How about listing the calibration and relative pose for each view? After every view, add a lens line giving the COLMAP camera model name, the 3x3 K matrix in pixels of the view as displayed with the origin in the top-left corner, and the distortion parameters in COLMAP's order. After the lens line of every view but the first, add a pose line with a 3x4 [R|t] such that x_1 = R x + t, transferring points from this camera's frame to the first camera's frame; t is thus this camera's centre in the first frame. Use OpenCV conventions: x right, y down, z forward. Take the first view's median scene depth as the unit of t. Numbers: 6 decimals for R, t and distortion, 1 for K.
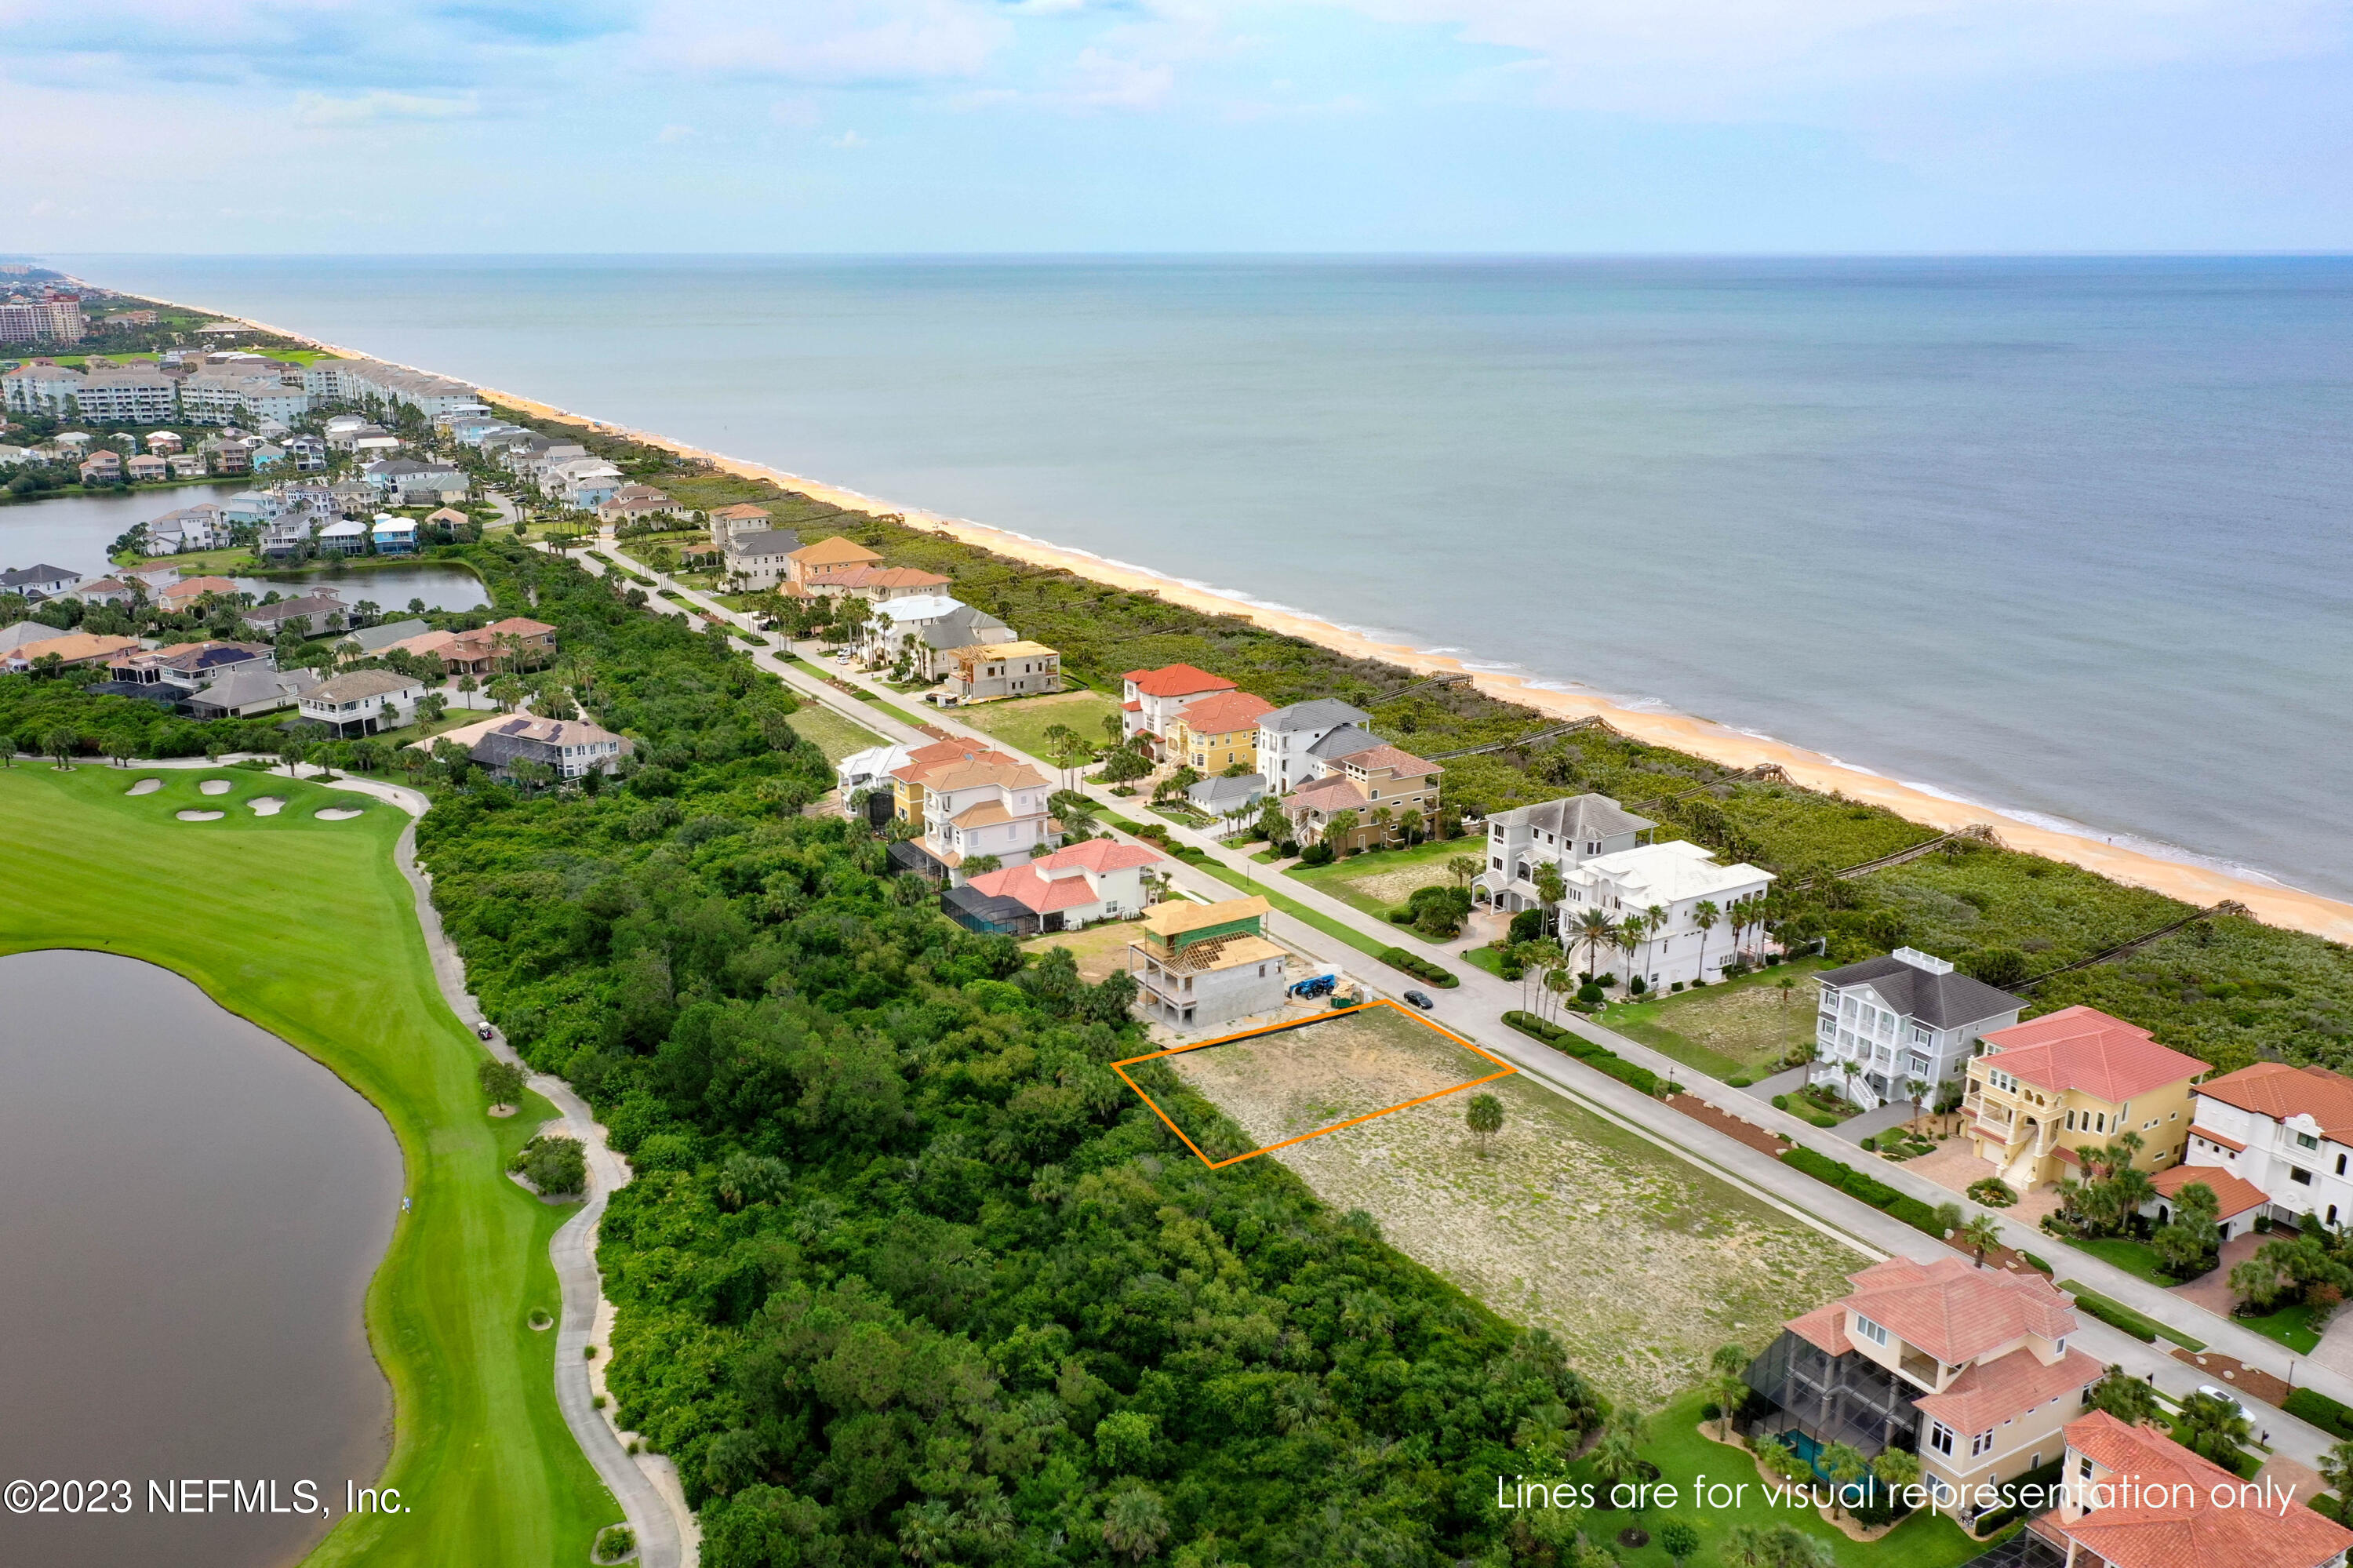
lens RADIAL K [[1870.8, 0, 1161.0], [0, 1870.8, 809.1], [0, 0, 1]] dist [0.007004, 0.003904]
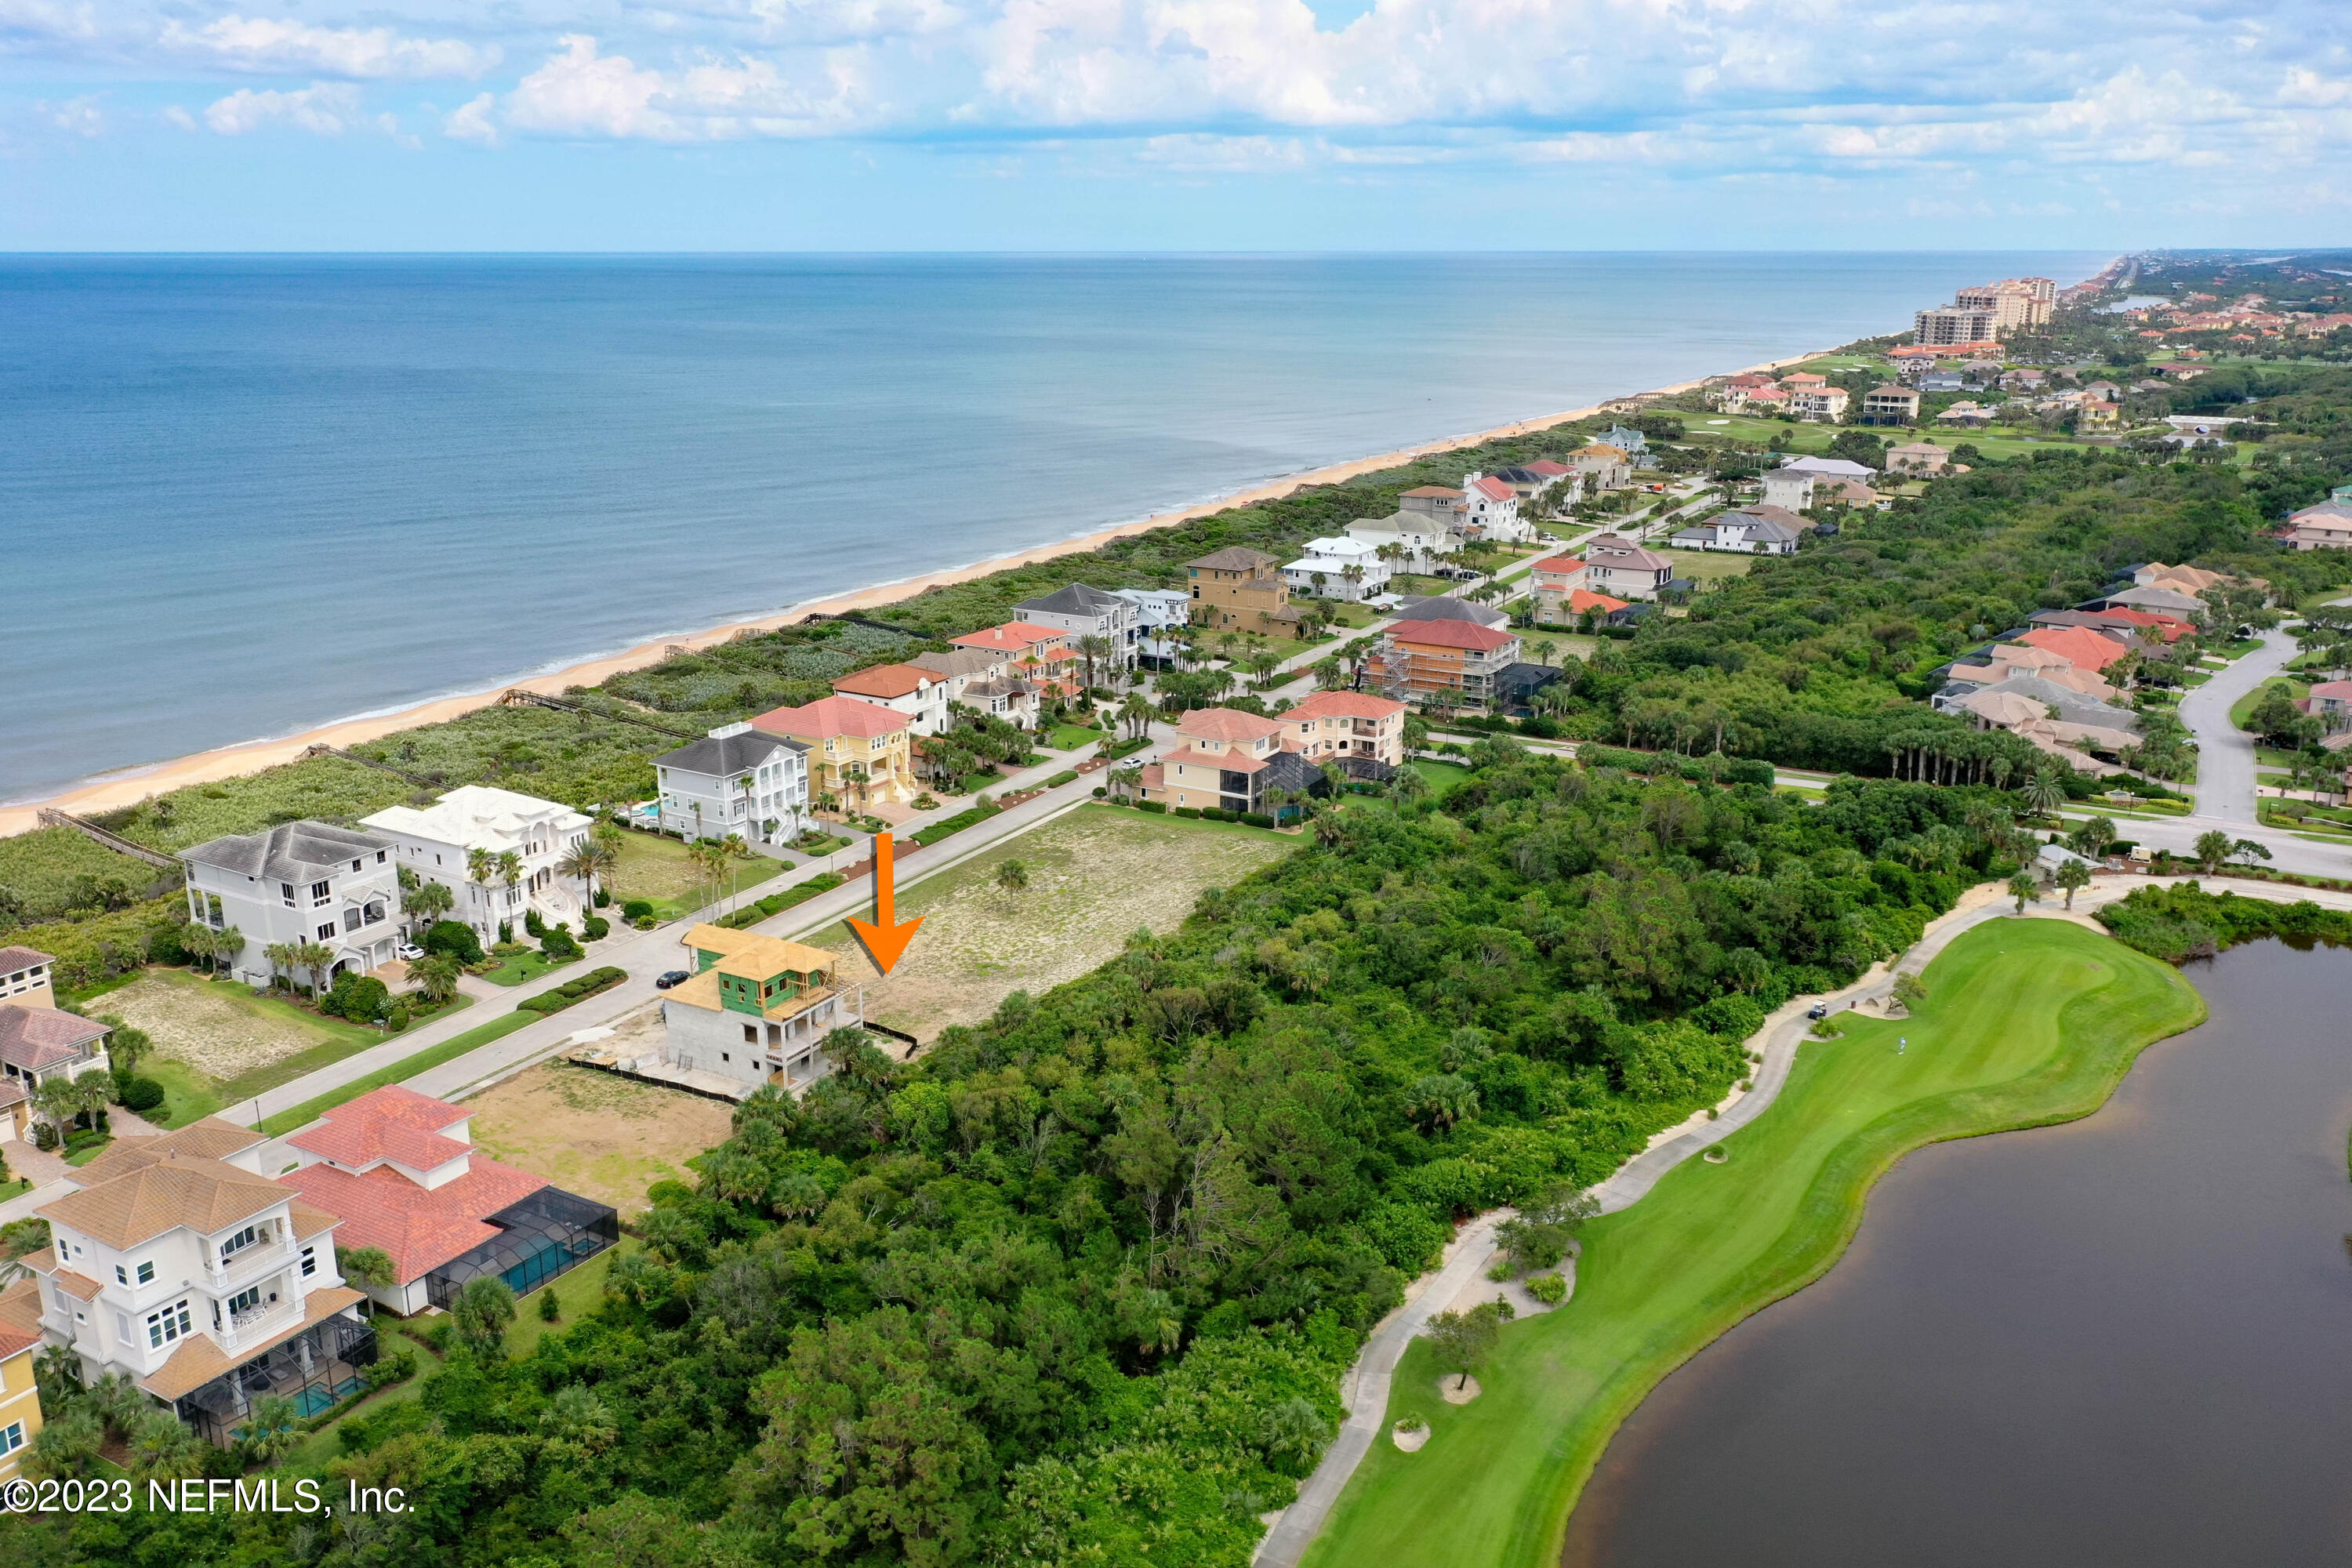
lens RADIAL K [[1893.4, 0, 1162.0], [0, 1893.4, 785.2], [0, 0, 1]] dist [0.009802, -0.000001]
pose [[-0.481584, -0.239175, 0.843132, -0.647533], [0.255195, 0.882082, 0.395988, -0.252114], [-0.838423, 0.405864, -0.363761, 0.991216]]
